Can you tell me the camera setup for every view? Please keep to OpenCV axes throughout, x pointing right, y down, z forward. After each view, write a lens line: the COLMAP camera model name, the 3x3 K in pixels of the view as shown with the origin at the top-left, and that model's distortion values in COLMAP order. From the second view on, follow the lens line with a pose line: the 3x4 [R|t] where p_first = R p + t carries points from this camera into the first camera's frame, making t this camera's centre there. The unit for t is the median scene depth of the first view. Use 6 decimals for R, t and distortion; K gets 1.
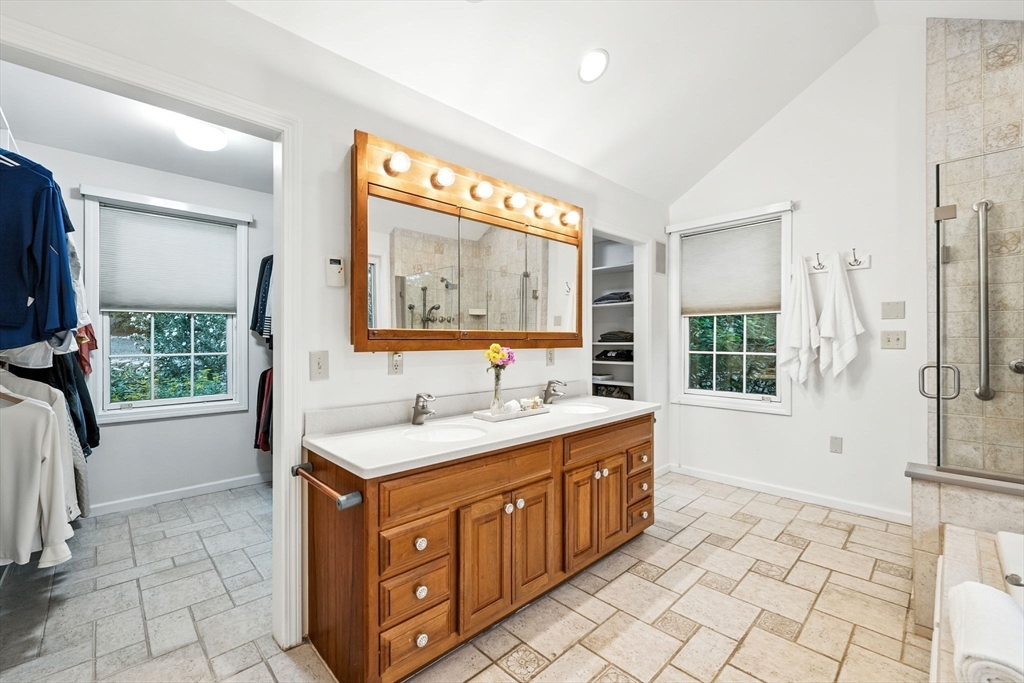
lens RADIAL K [[431.2, 0, 516.9], [0, 431.2, 338.3], [0, 0, 1]] dist [-0.001883, 0.000746]
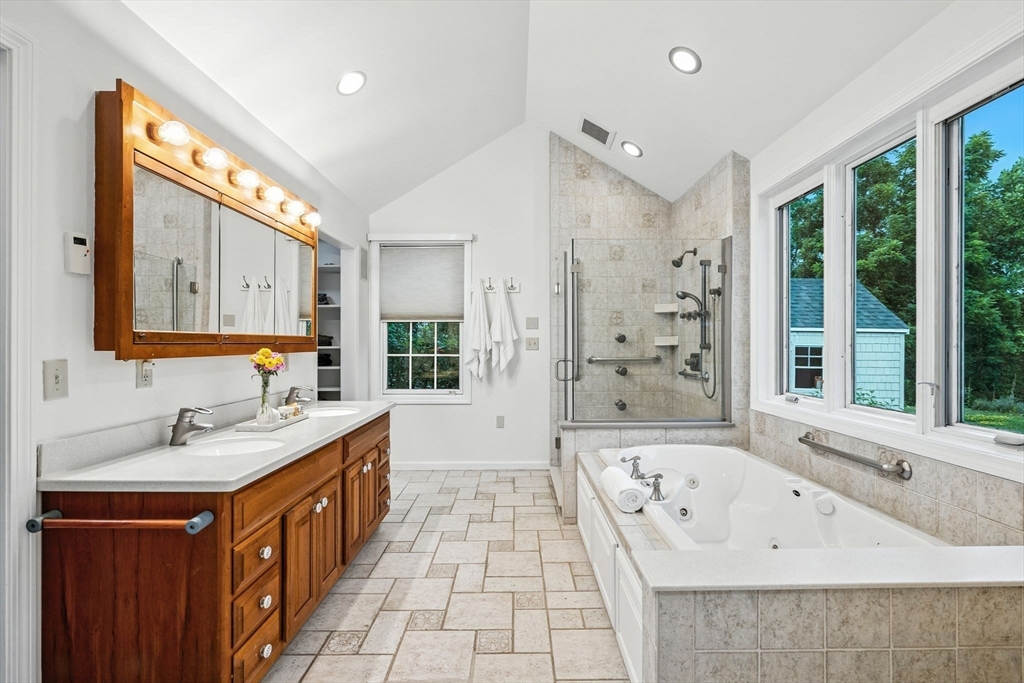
lens RADIAL K [[453.6, 0, 538.3], [0, 453.6, 340.9], [0, 0, 1]] dist [-0.002740, 0.000187]
pose [[0.689144, 0.002933, 0.724619, -0.330875], [-0.000548, 0.999994, -0.003526, -0.000188], [-0.724624, 0.002033, 0.689141, -0.095788]]
